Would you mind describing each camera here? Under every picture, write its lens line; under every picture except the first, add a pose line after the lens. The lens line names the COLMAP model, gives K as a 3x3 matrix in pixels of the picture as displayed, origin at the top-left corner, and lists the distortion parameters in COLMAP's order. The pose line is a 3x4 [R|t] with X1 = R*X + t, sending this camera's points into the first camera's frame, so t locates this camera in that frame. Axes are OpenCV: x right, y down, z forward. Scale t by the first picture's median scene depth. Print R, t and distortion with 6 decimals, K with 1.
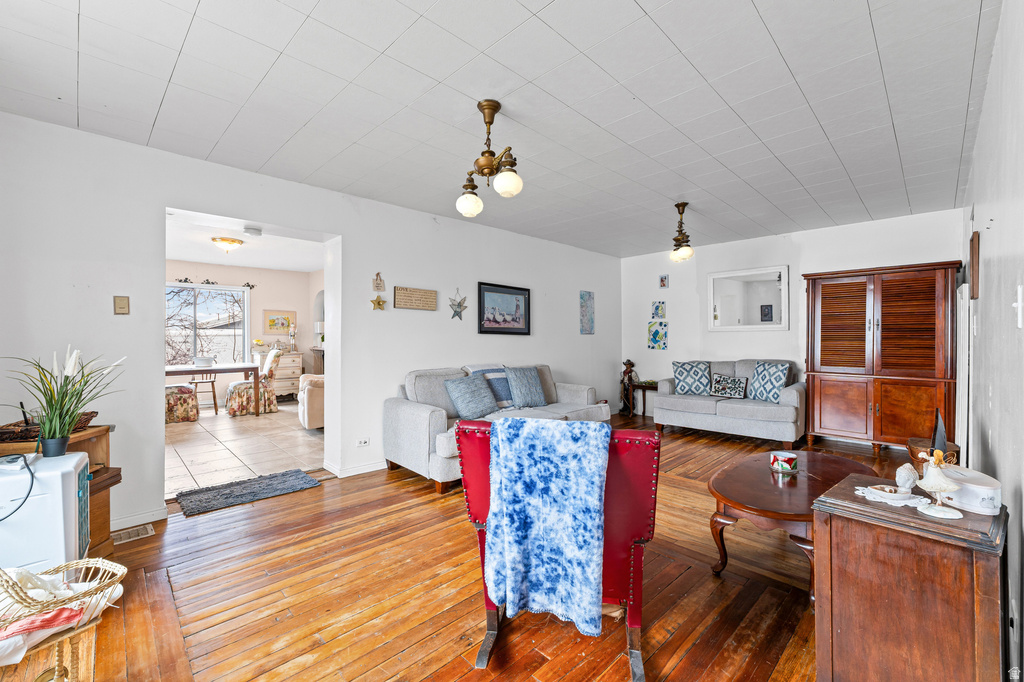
lens RADIAL K [[430.8, 0, 513.1], [0, 430.8, 338.6], [0, 0, 1]] dist [0.000119, 0.000293]
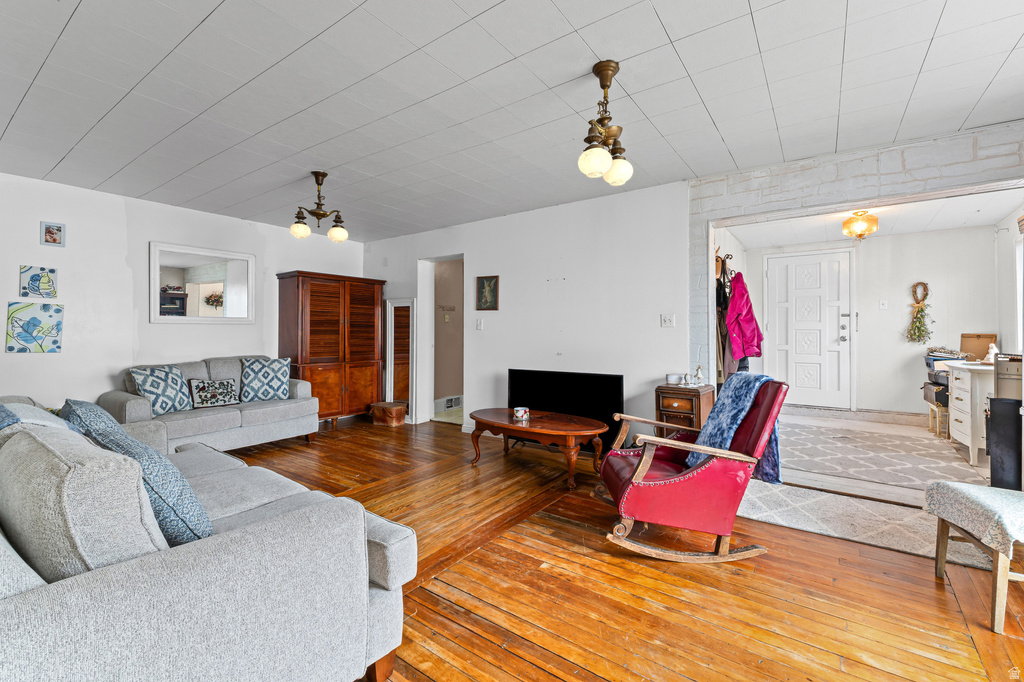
lens RADIAL K [[438.0, 0, 516.7], [0, 438.0, 324.6], [0, 0, 1]] dist [0.003984, 0.000191]
pose [[-0.171615, 0.019719, 0.984967, -0.443783], [0.005372, 0.999804, -0.019080, 0.003772], [-0.985150, 0.002016, -0.171687, 0.650120]]
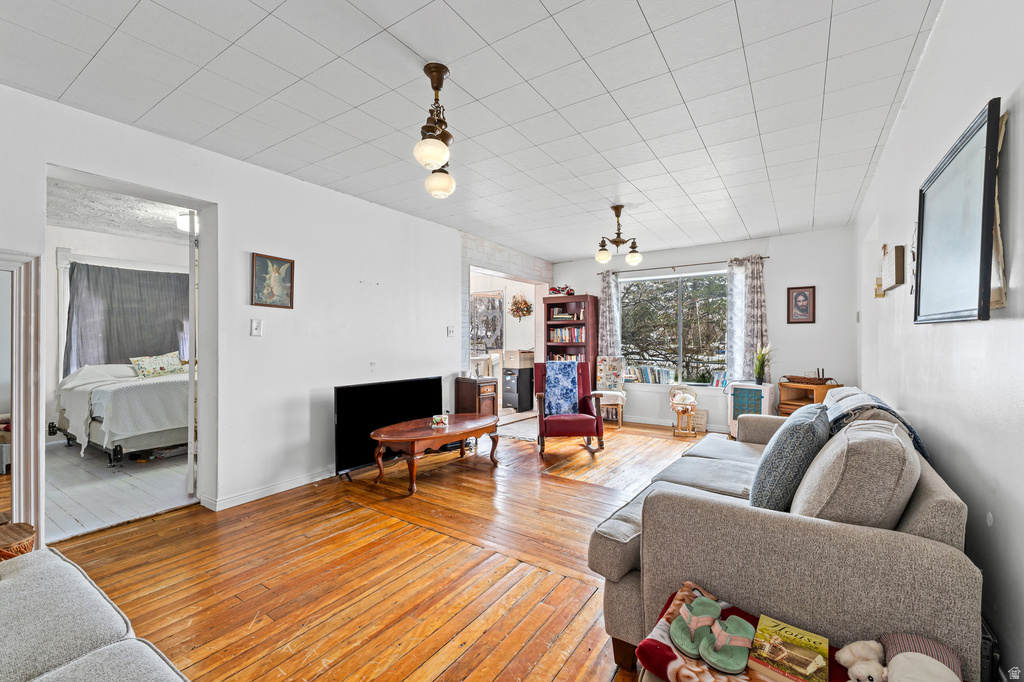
lens RADIAL K [[430.8, 0, 513.1], [0, 430.8, 338.6], [0, 0, 1]] dist [0.000119, 0.000293]
pose [[-0.978536, -0.000831, -0.206074, 0.341819], [-0.001188, 0.999998, 0.001609, -0.002019], [0.206072, 0.001819, -0.978535, 1.274815]]
